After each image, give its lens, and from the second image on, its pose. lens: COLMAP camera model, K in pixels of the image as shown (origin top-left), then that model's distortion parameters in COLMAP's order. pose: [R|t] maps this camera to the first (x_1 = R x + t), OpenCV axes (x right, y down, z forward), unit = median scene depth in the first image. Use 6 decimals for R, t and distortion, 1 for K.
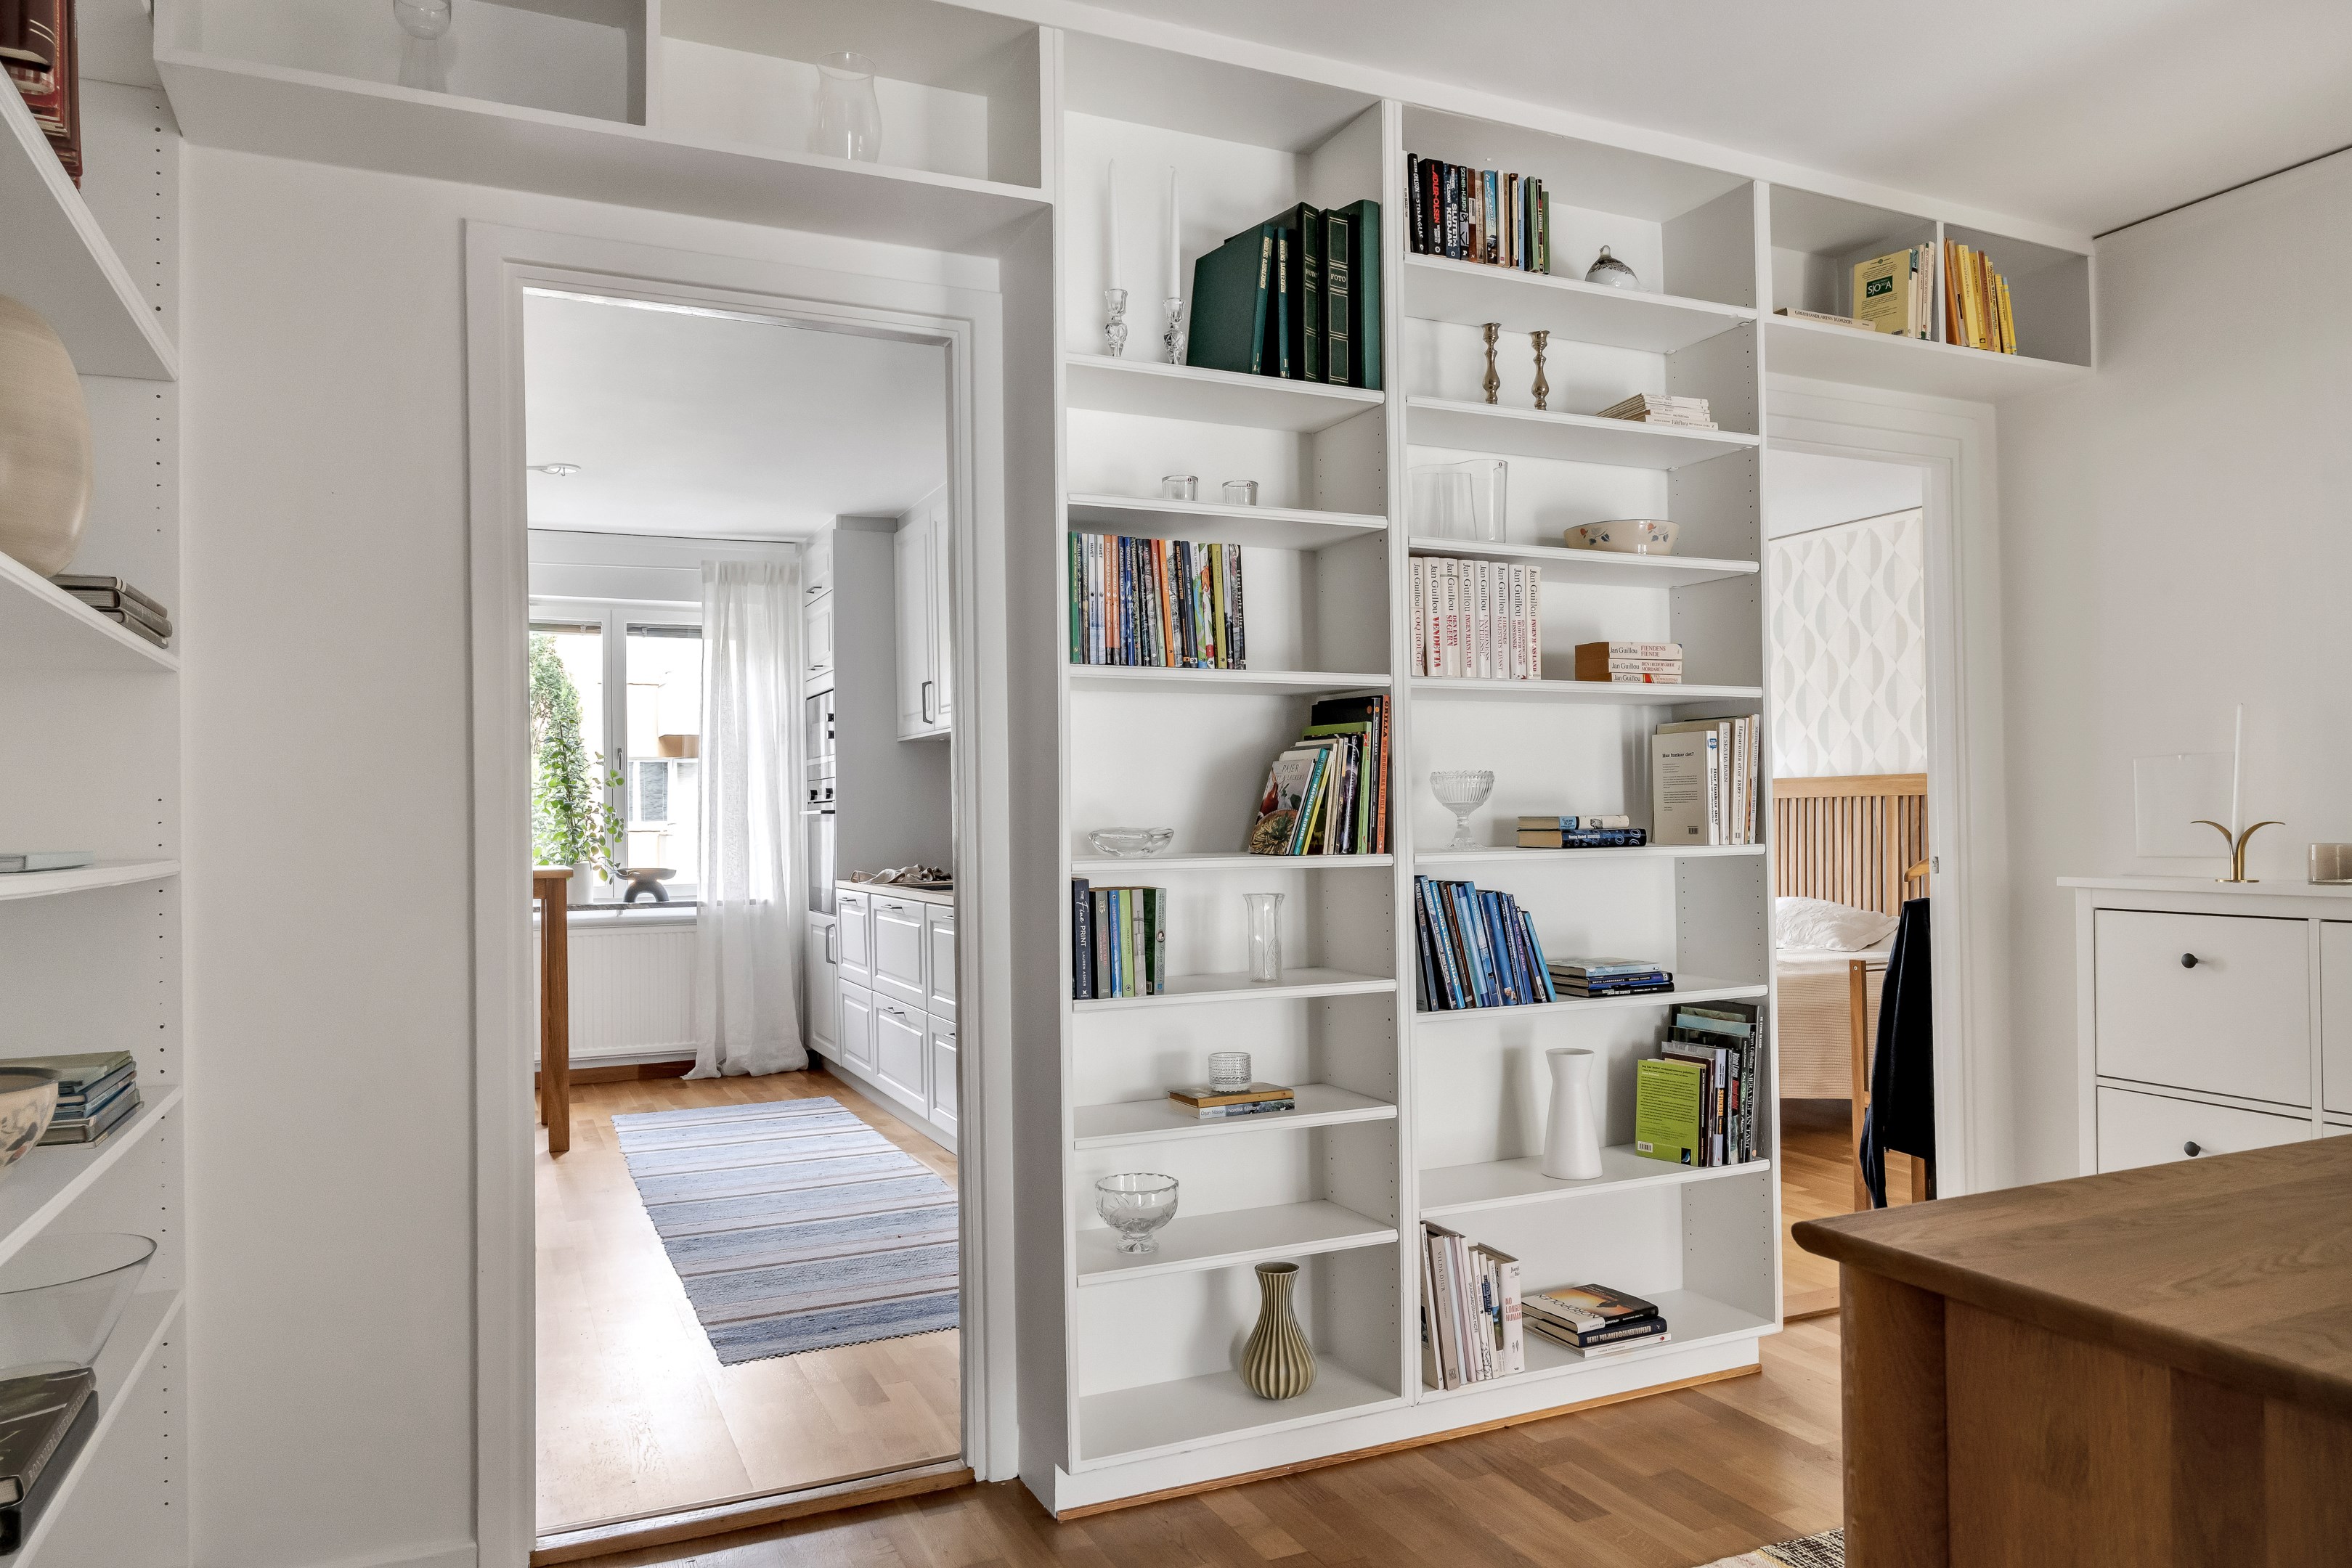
lens RADIAL K [[1549.7, 0, 1163.8], [0, 1549.7, 791.9], [0, 0, 1]] dist [0.008952, 0.002806]
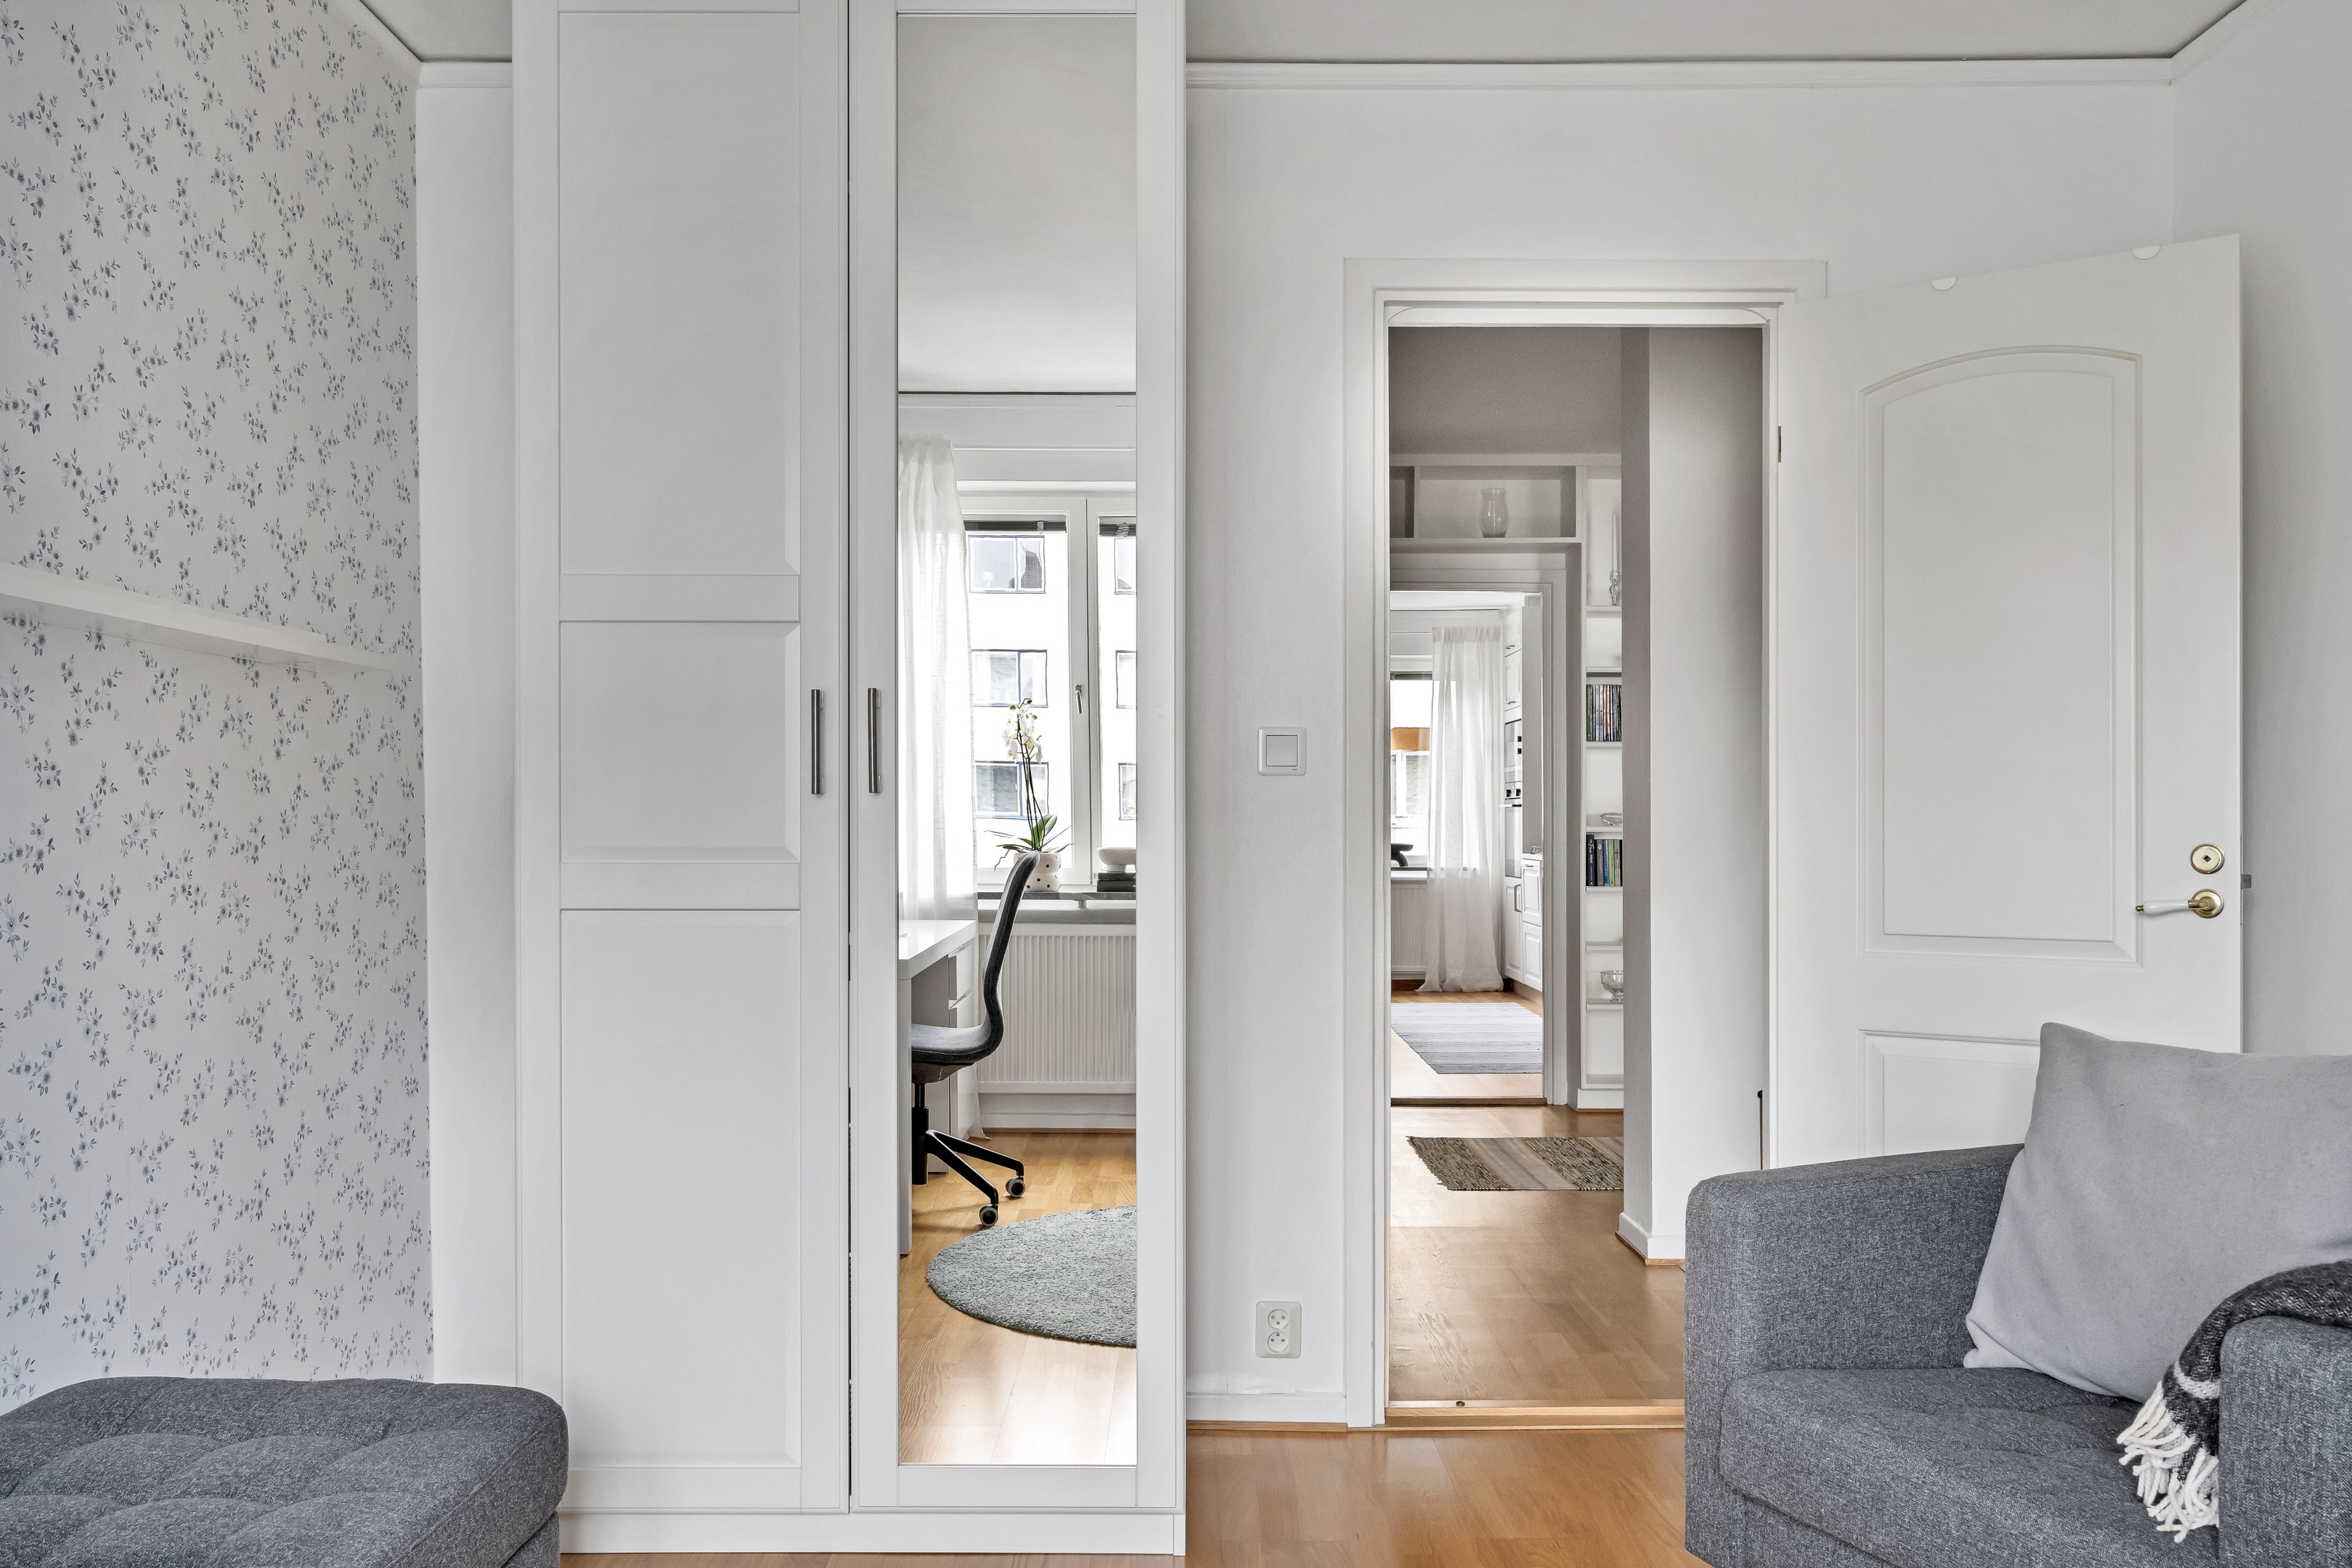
lens RADIAL K [[1935.1, 0, 1178.6], [0, 1935.1, 797.3], [0, 0, 1]] dist [-0.006670, 0.005991]
pose [[0.913842, 0.010303, -0.405940, 0.464788], [-0.007466, 0.999935, 0.008571, -0.016115], [0.406002, -0.004802, 0.913860, -1.576717]]
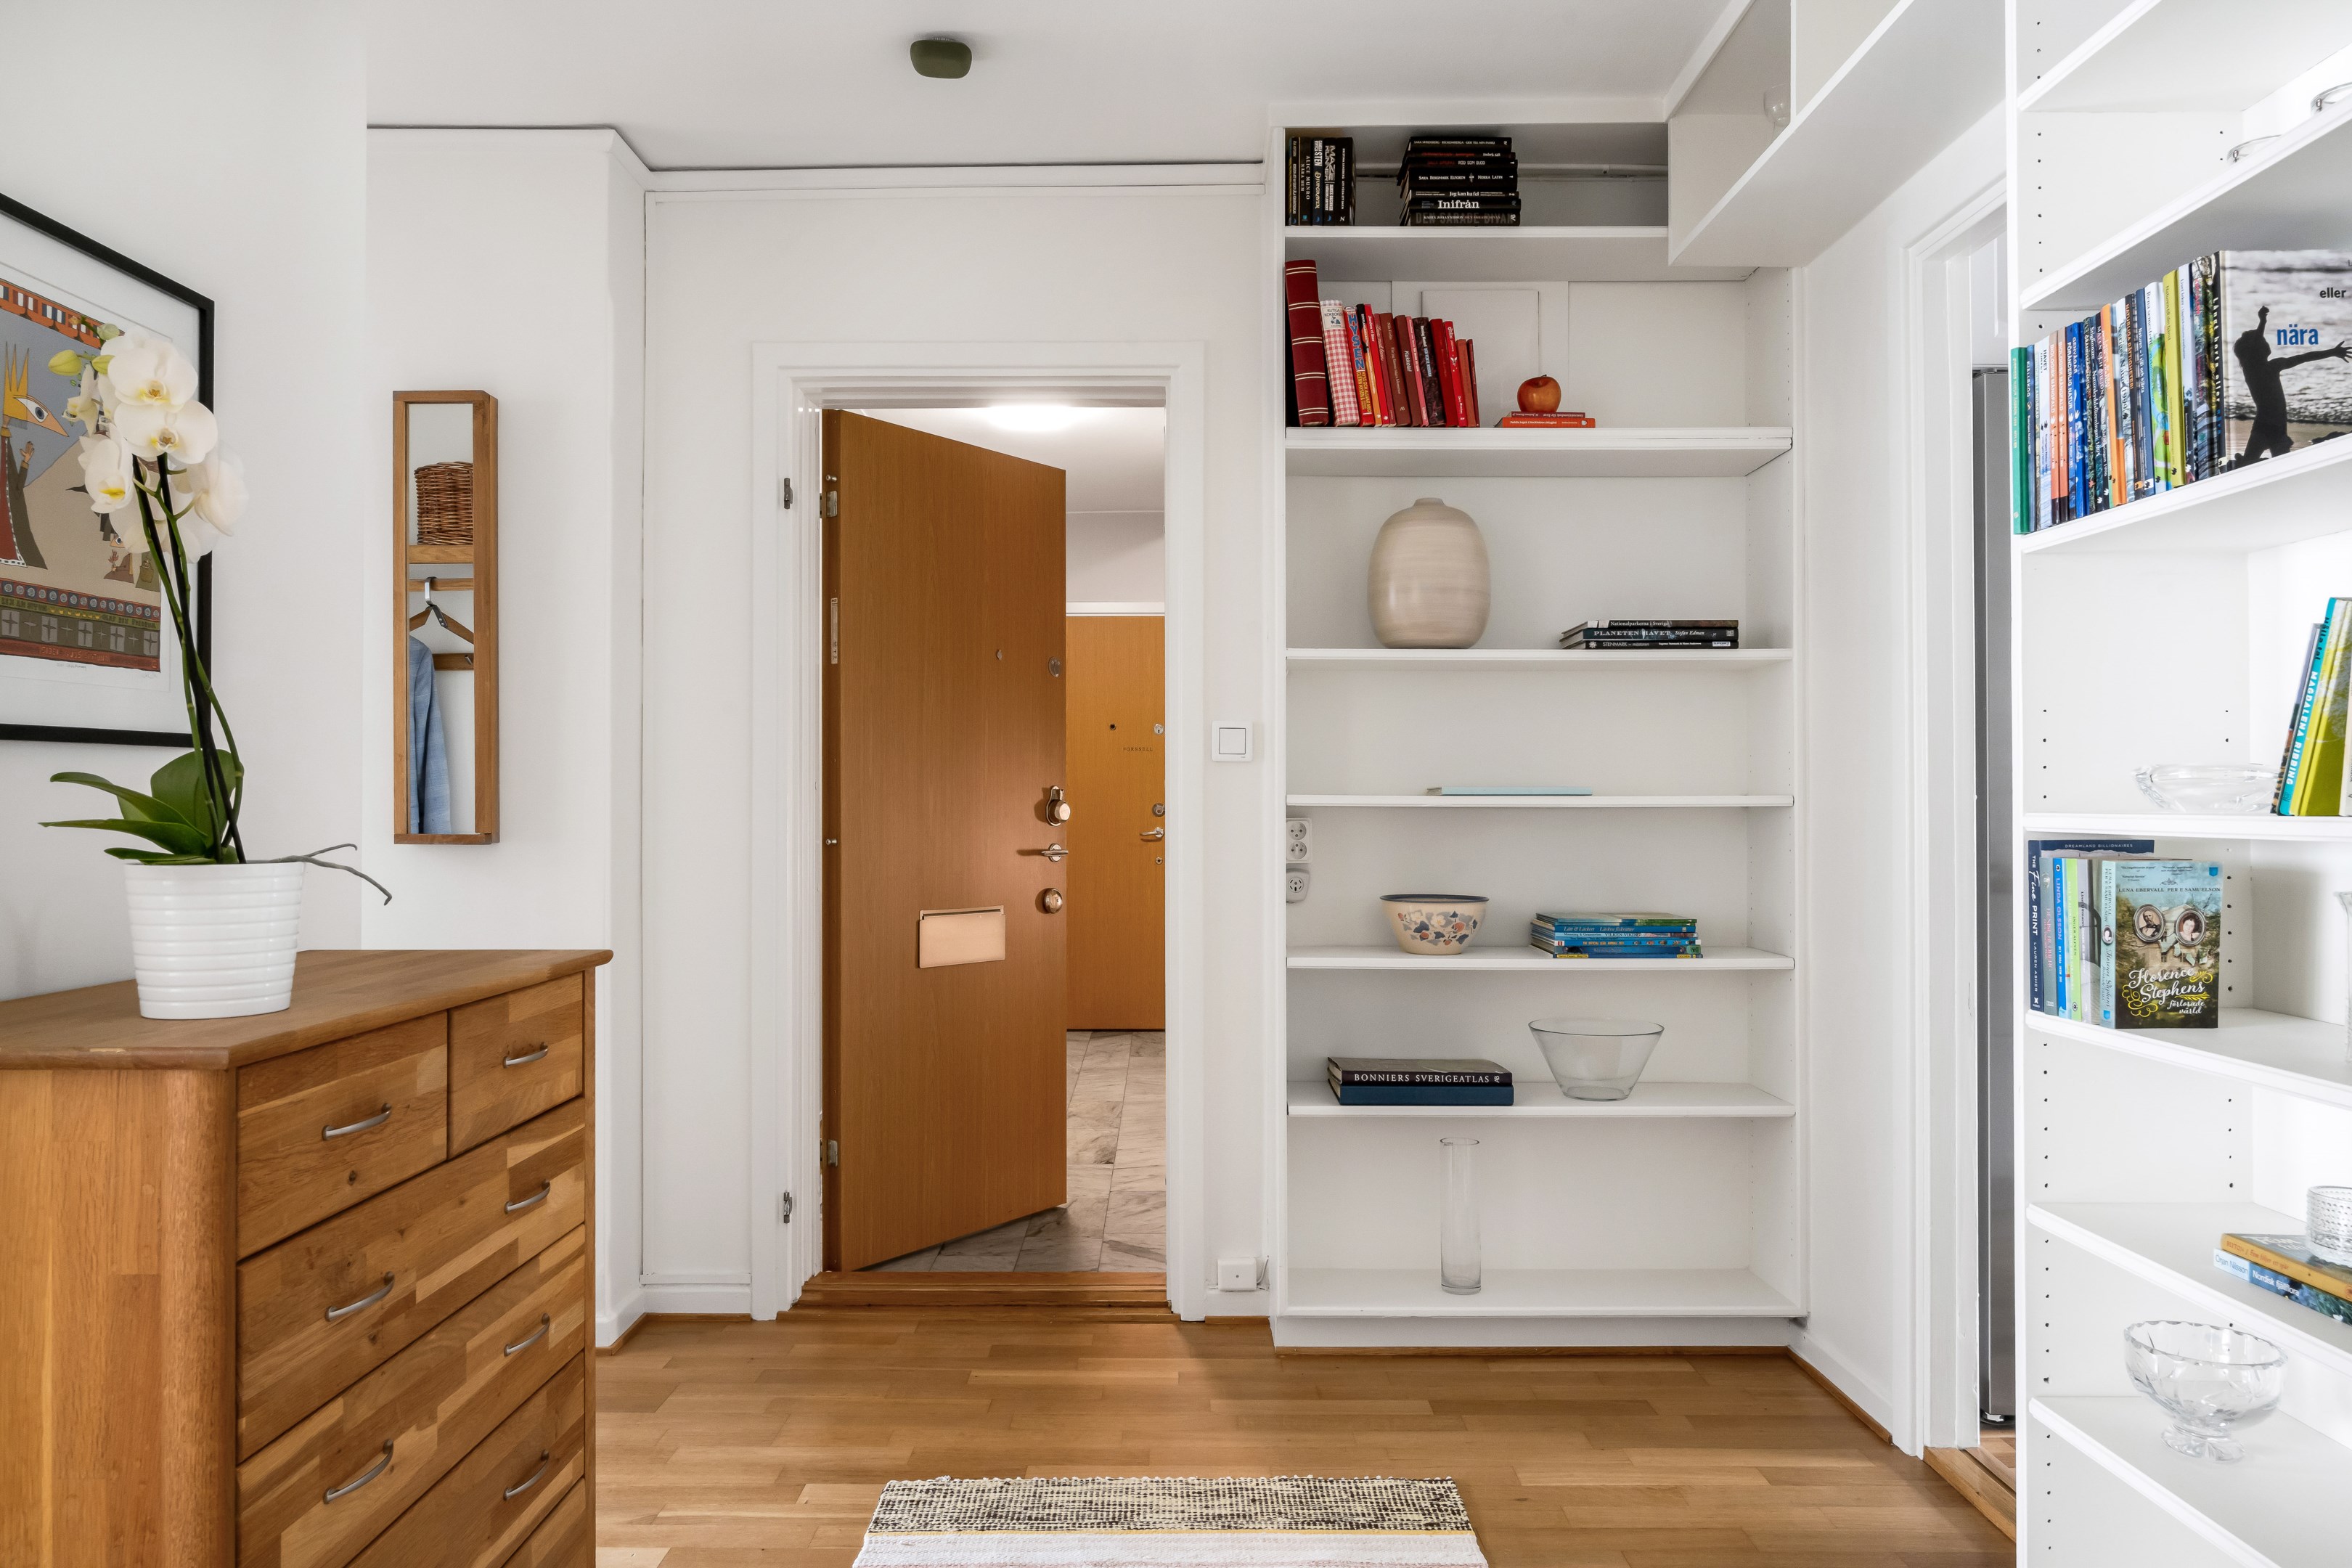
lens RADIAL K [[1575.9, 0, 1176.5], [0, 1575.9, 779.3], [0, 0, 1]] dist [0.000791, -0.000362]
pose [[-0.420831, 0.000074, -0.907139, 0.633912], [0.023623, 0.999662, -0.010878, 0.023559], [0.906831, -0.026008, -0.420690, 0.793133]]
